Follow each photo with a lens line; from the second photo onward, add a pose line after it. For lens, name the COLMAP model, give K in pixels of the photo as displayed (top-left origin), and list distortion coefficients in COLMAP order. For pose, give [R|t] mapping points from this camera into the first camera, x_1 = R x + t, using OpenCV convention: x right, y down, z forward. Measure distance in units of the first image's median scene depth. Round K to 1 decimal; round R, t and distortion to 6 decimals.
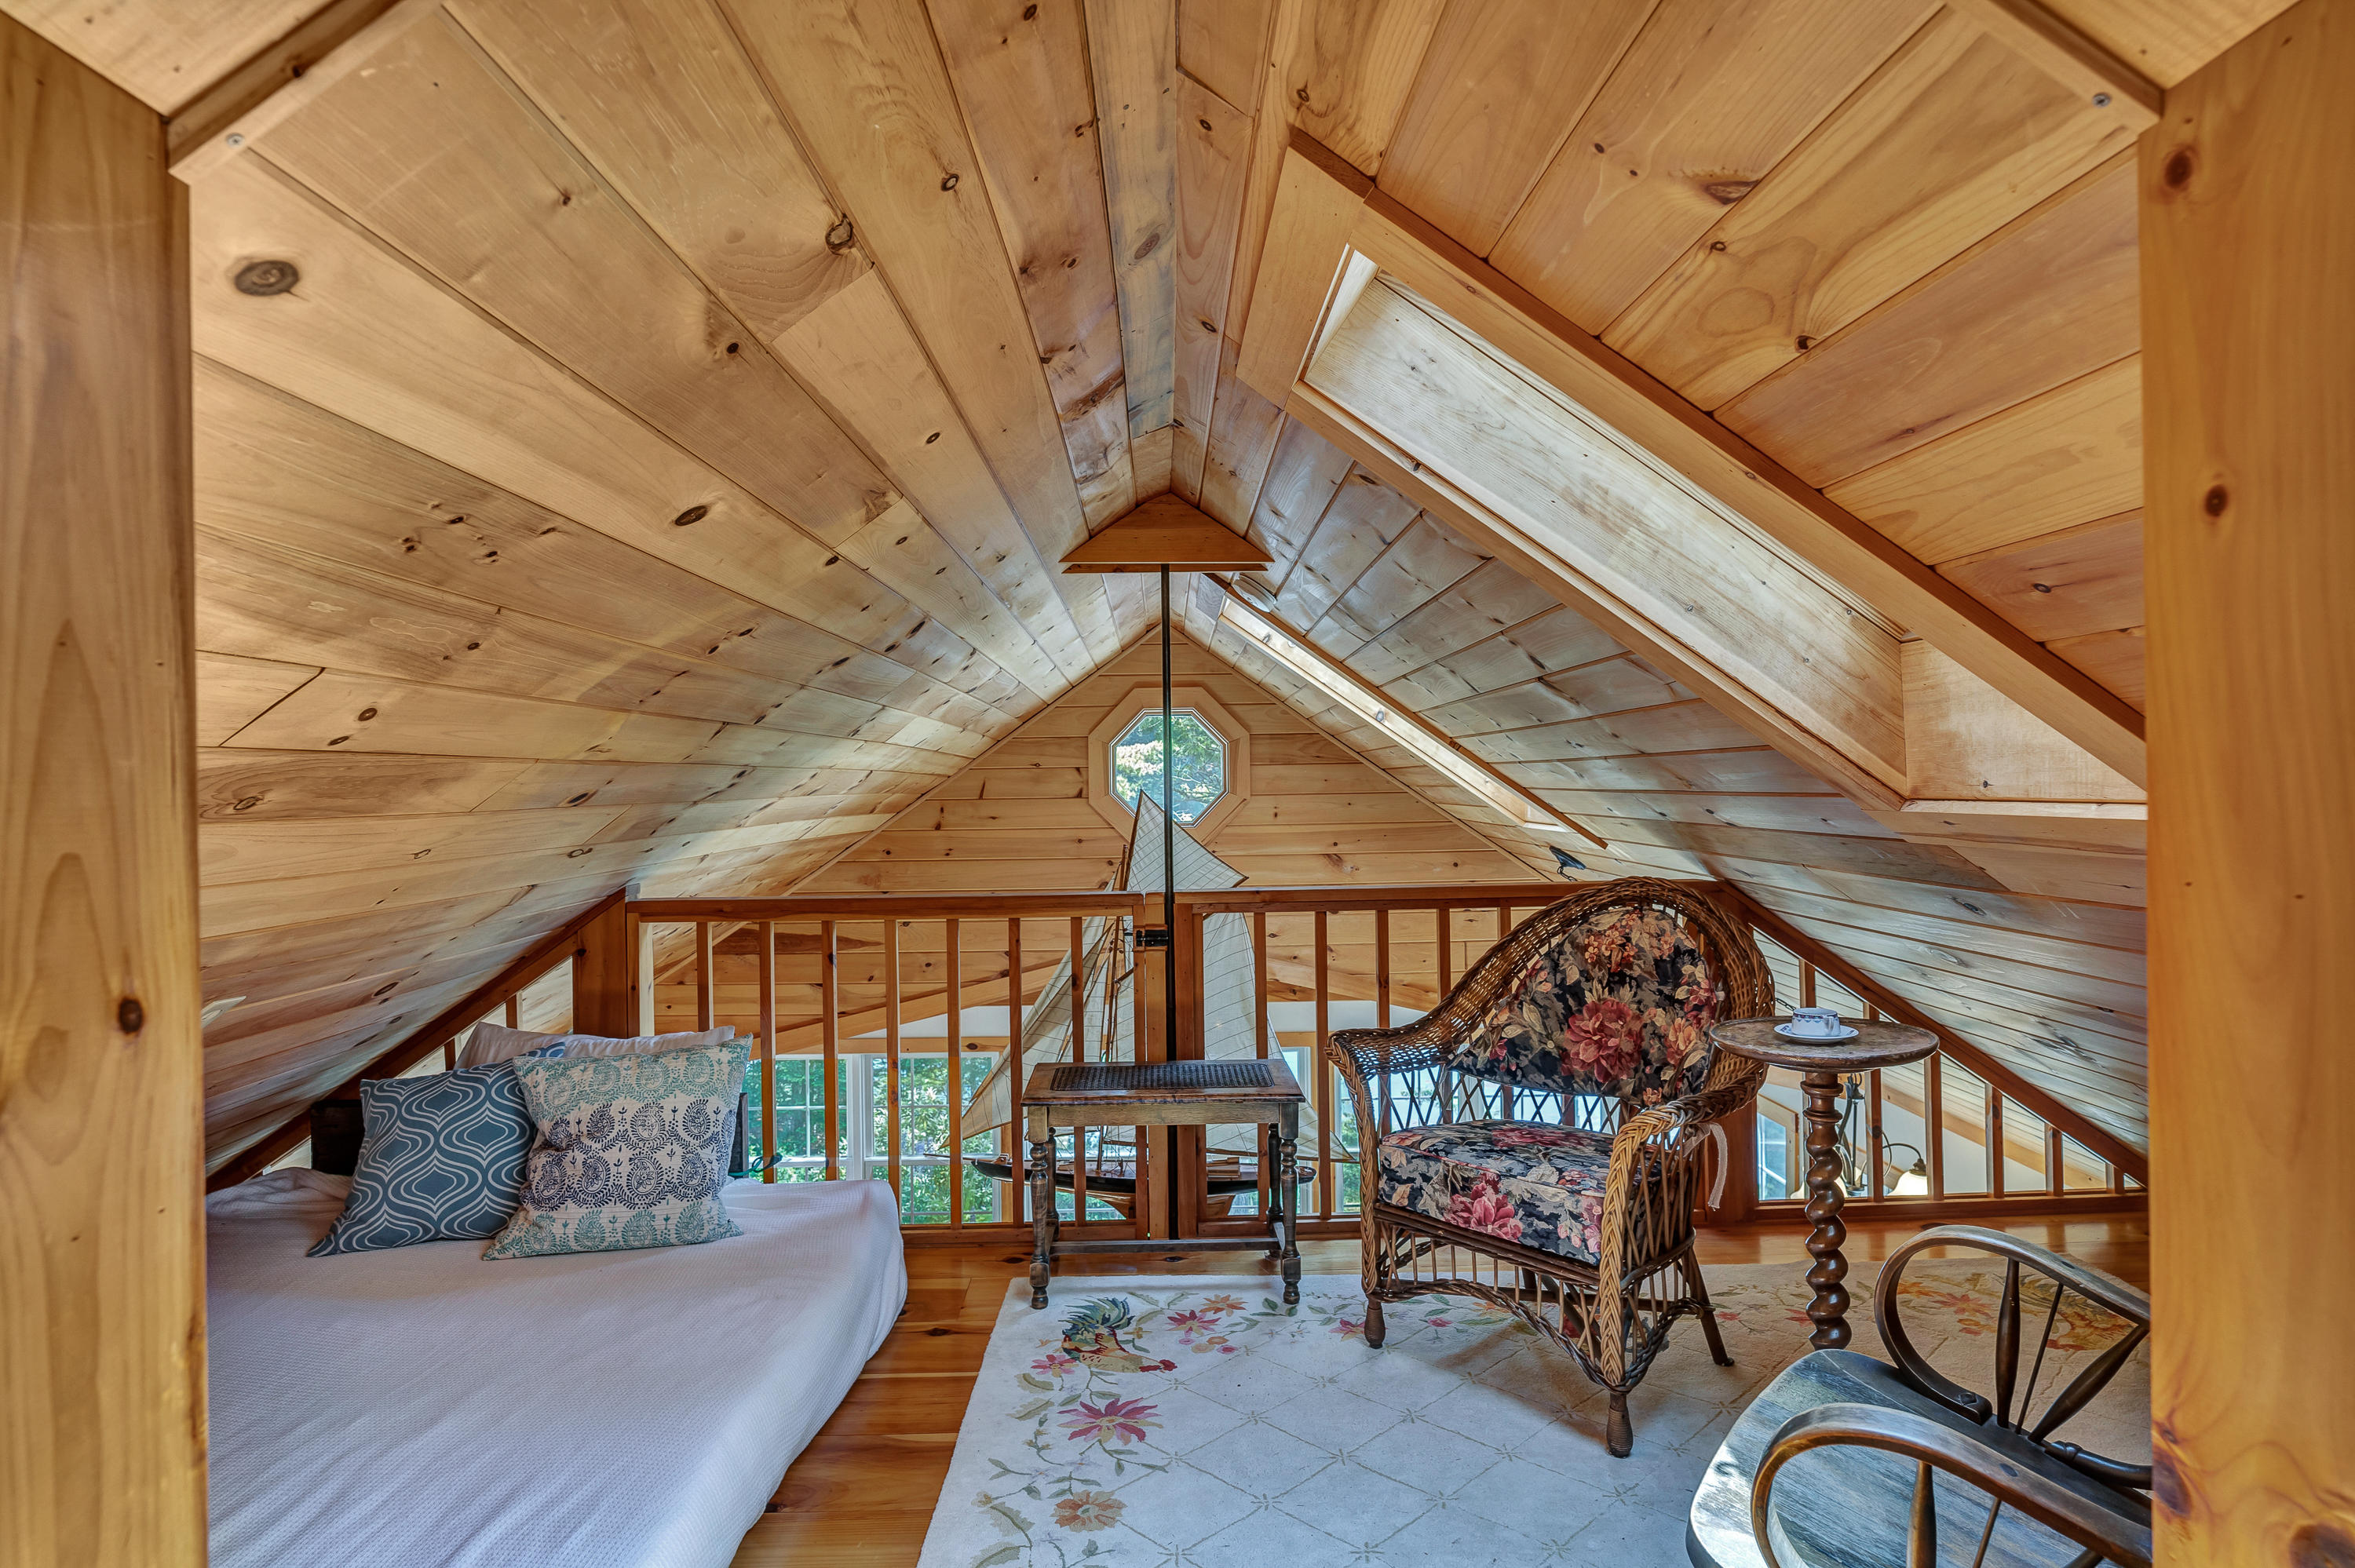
lens RADIAL K [[1273.6, 0, 1171.2], [0, 1273.6, 784.3], [0, 0, 1]] dist [-0.003881, 0.002187]
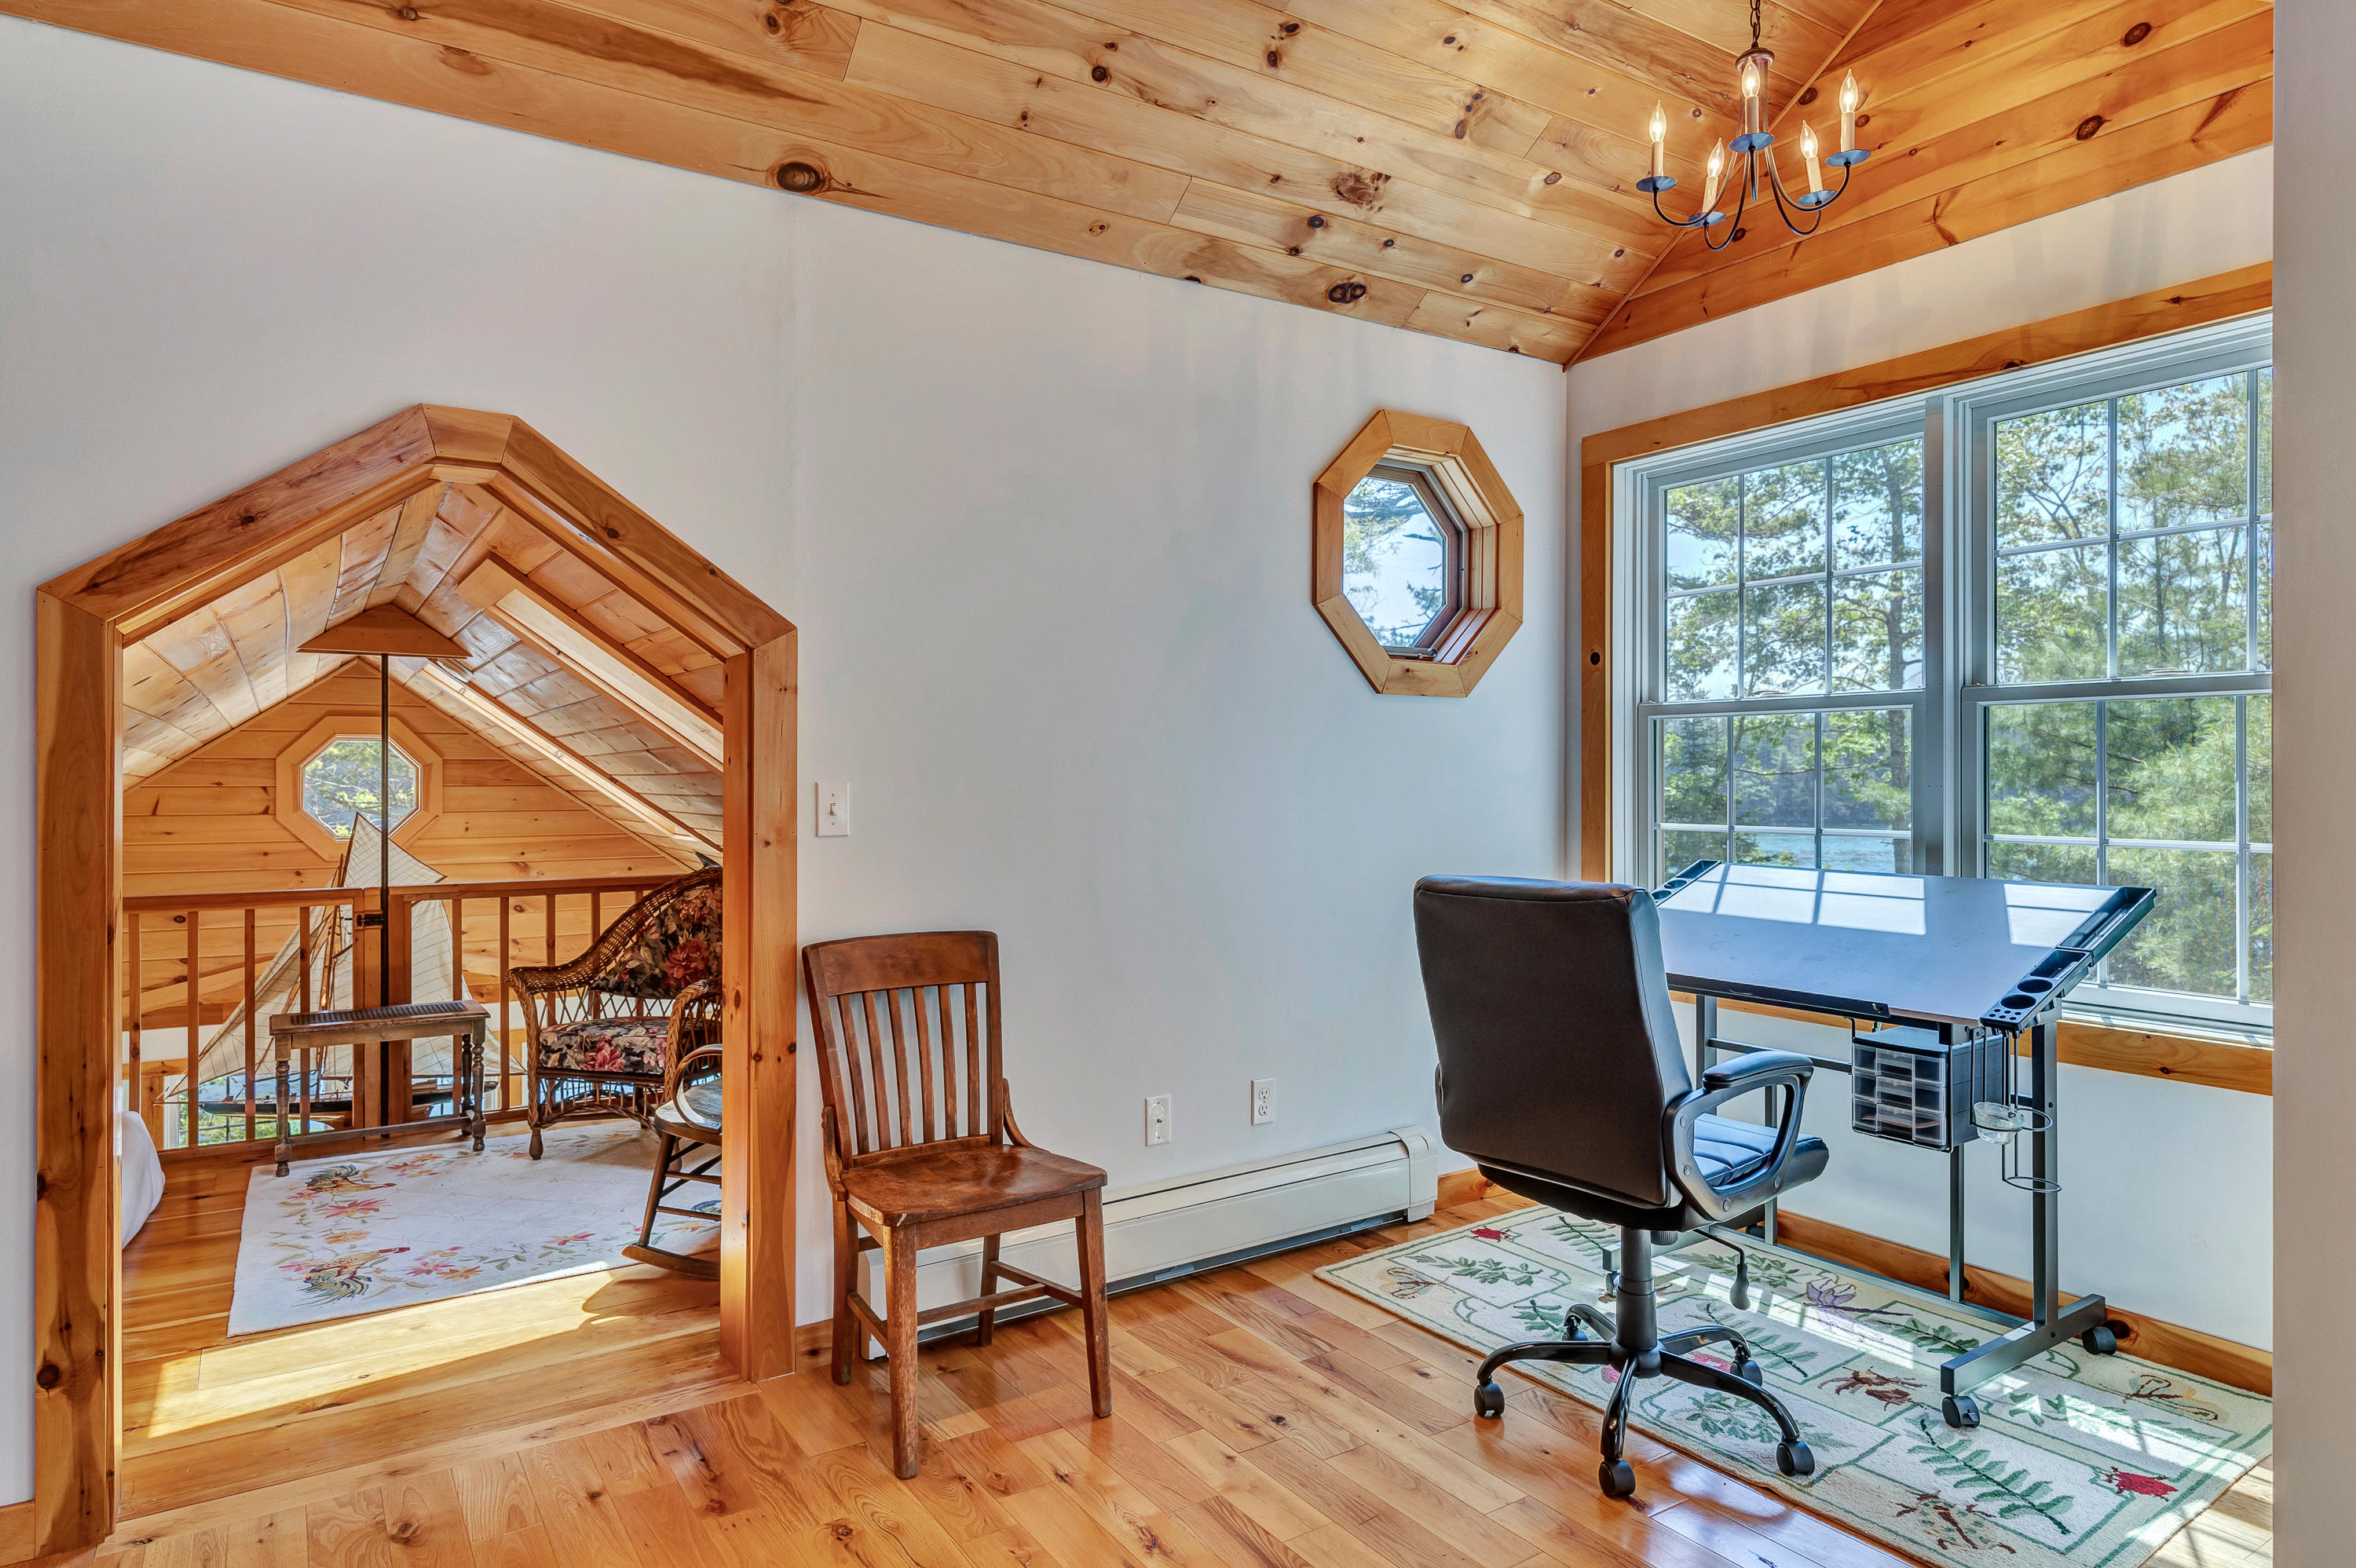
lens RADIAL K [[1448.1, 0, 1209.0], [0, 1448.1, 776.7], [0, 0, 1]] dist [0.001462, -0.000480]
pose [[0.846389, 0.015185, 0.532349, -0.085041], [-0.010588, 0.999876, -0.011687, -0.026938], [-0.532460, 0.004256, 0.846444, -0.834804]]
